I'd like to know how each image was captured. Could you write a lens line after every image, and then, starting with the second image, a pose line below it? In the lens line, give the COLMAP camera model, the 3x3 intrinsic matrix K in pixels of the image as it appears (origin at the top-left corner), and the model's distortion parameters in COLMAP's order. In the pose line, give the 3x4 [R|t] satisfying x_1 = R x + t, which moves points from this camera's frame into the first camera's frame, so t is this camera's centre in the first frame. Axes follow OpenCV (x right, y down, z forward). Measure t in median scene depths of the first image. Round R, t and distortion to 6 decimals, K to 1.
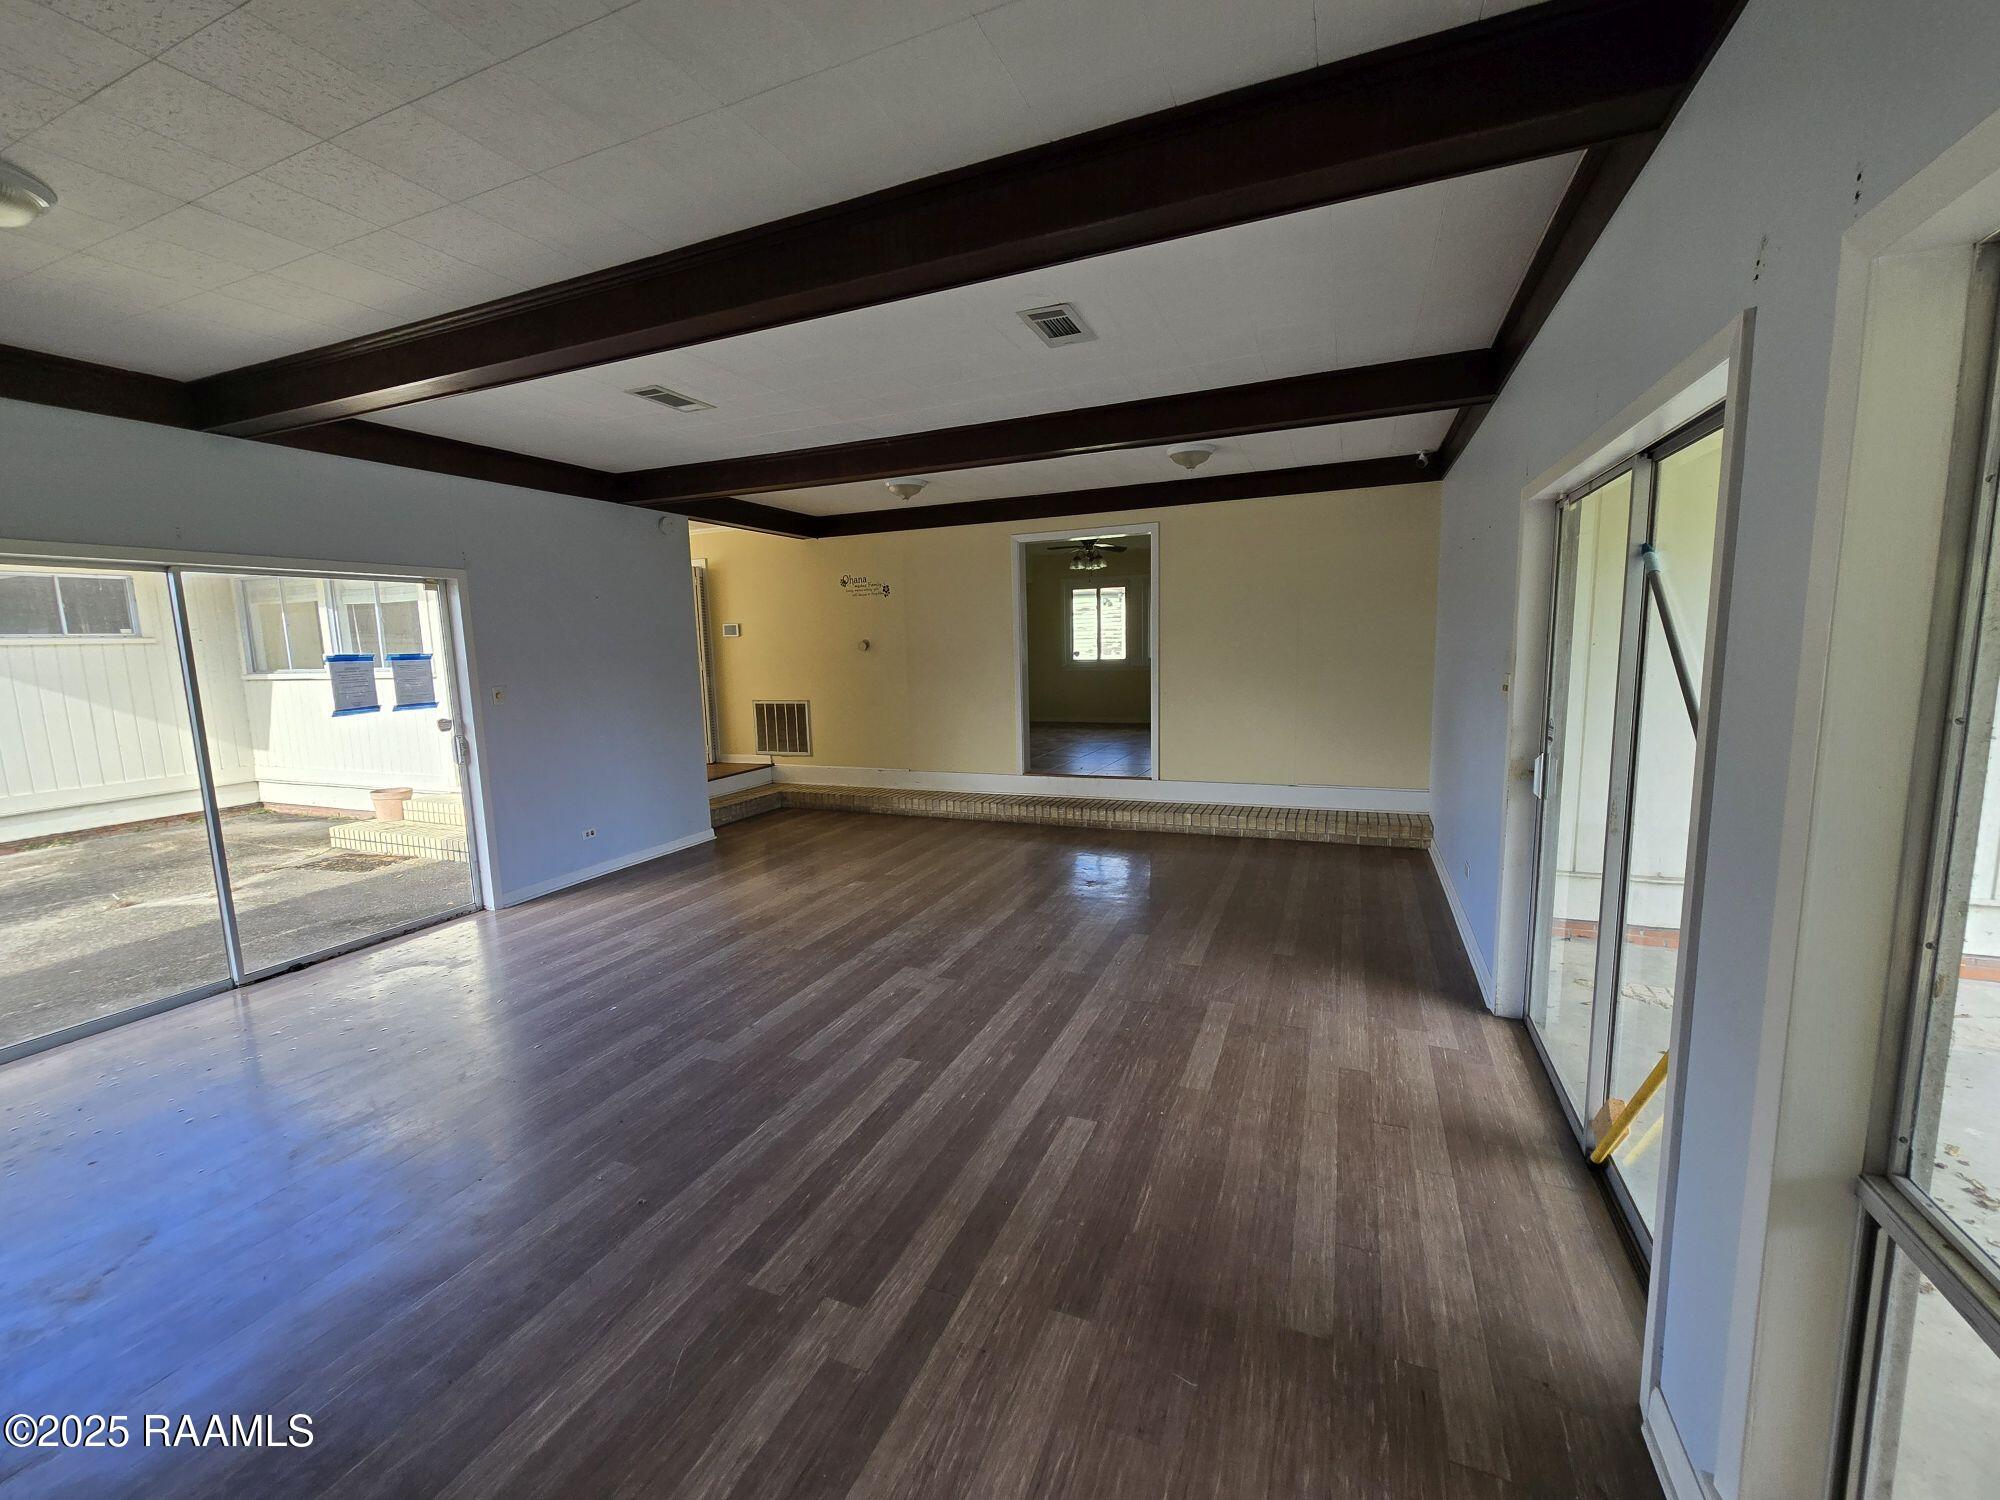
lens RADIAL K [[819.4, 0, 998.7], [0, 819.4, 747.8], [0, 0, 1]] dist [-0.002644, 0.000612]
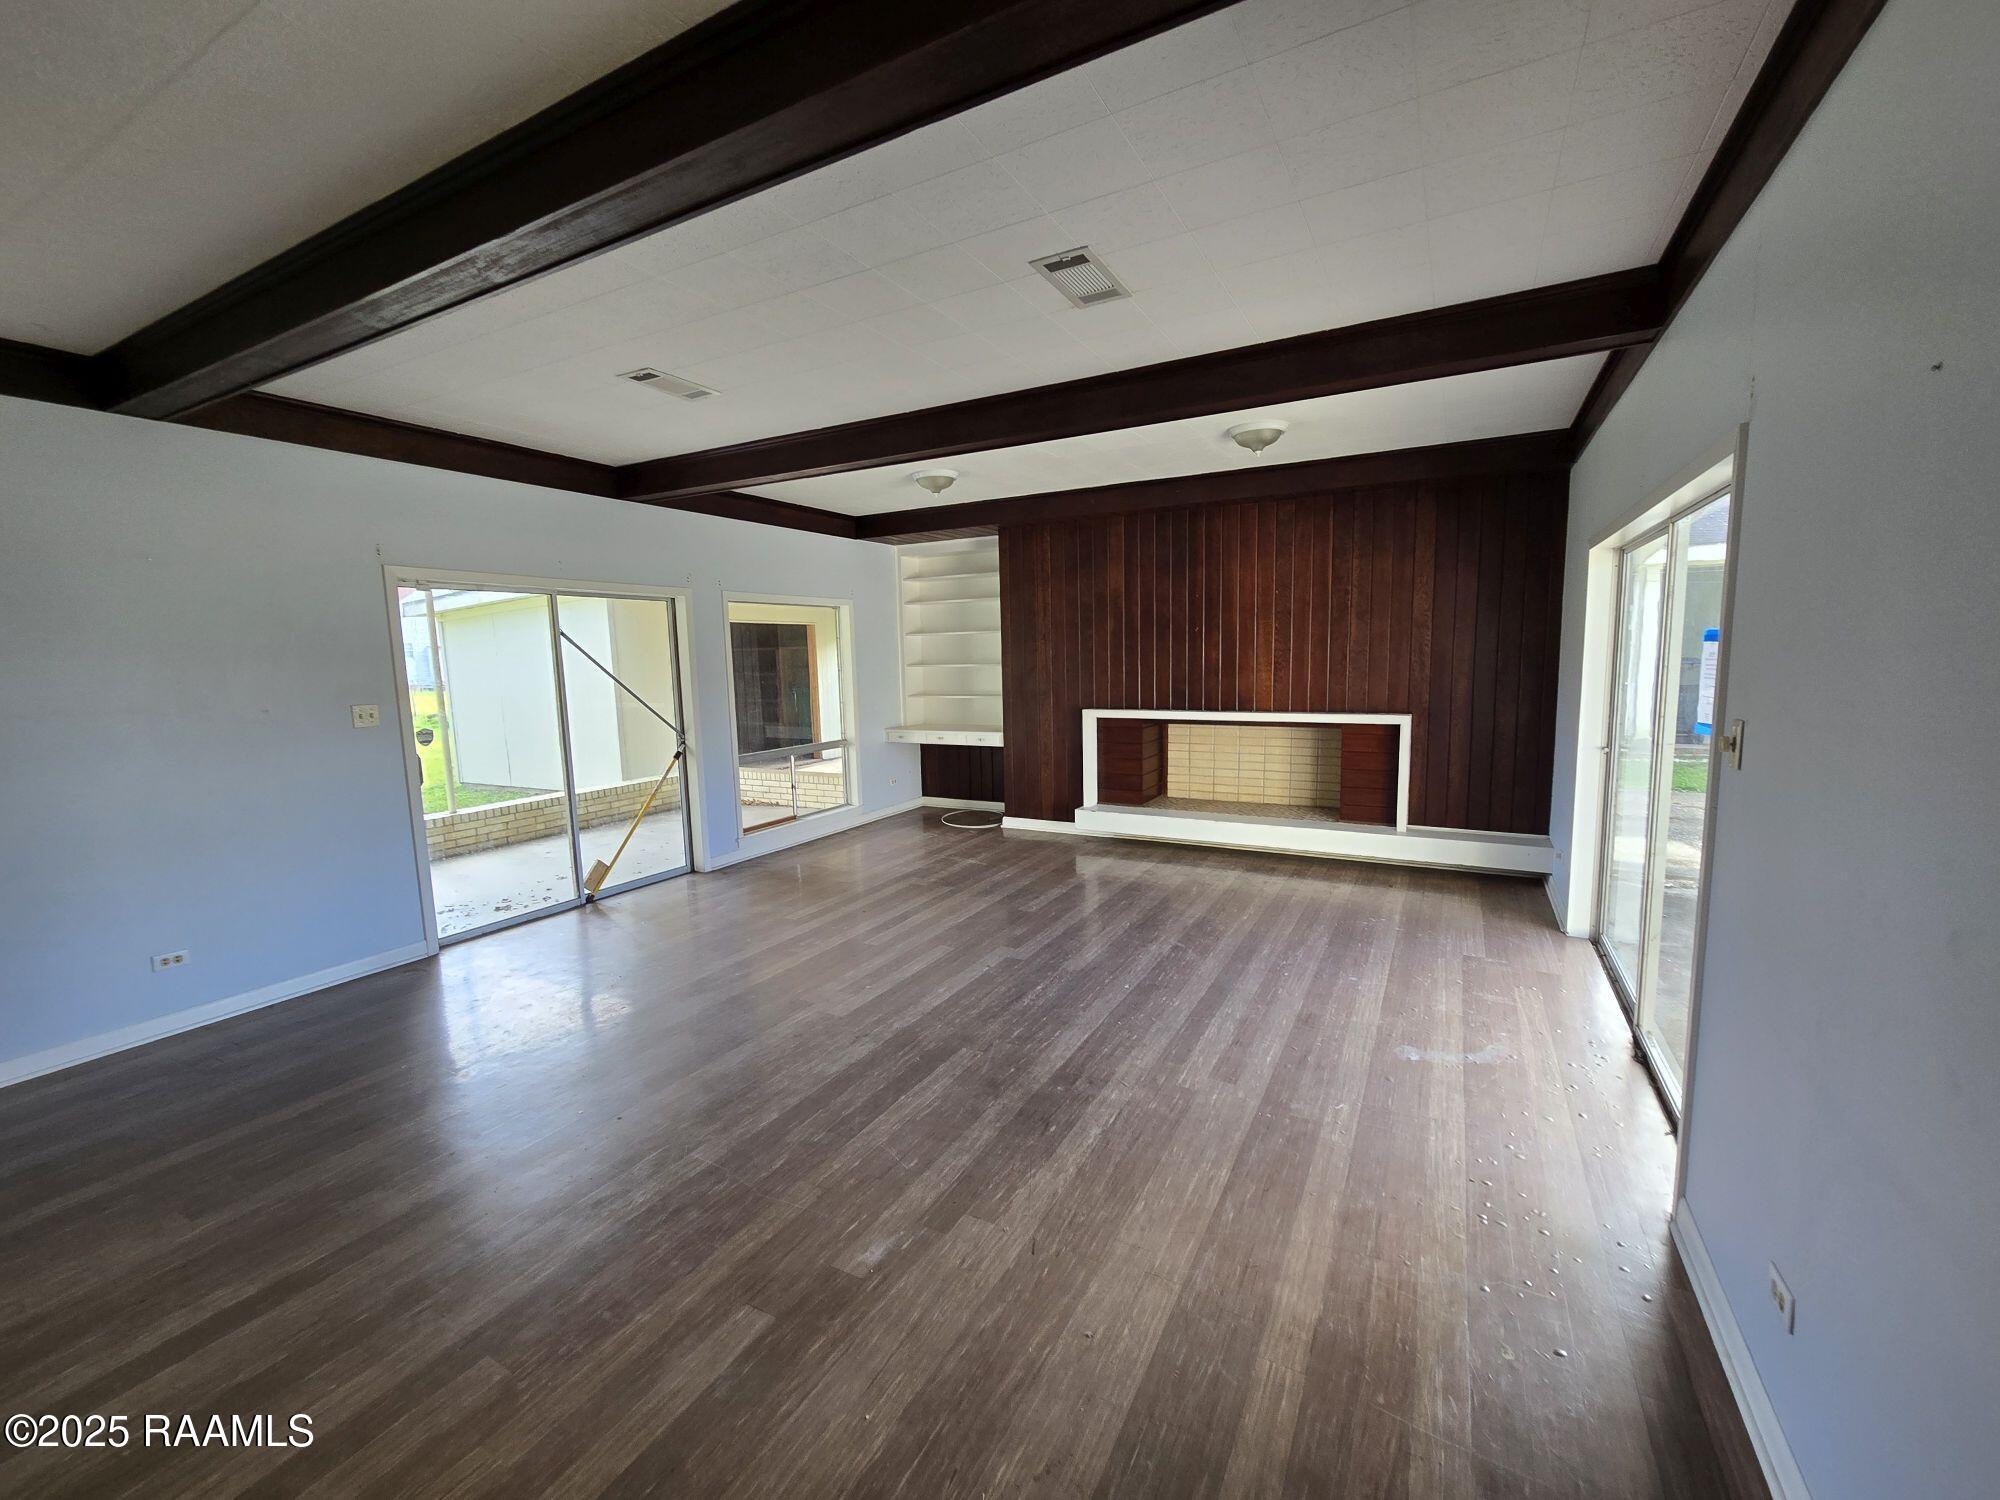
lens RADIAL K [[819.4, 0, 998.9], [0, 819.4, 753.4], [0, 0, 1]] dist [-0.002644, 0.000612]
pose [[-0.993032, 0.035947, 0.112232, -0.368051], [0.062396, 0.968280, 0.241950, -0.202994], [-0.099975, 0.247266, -0.963776, 1.655476]]
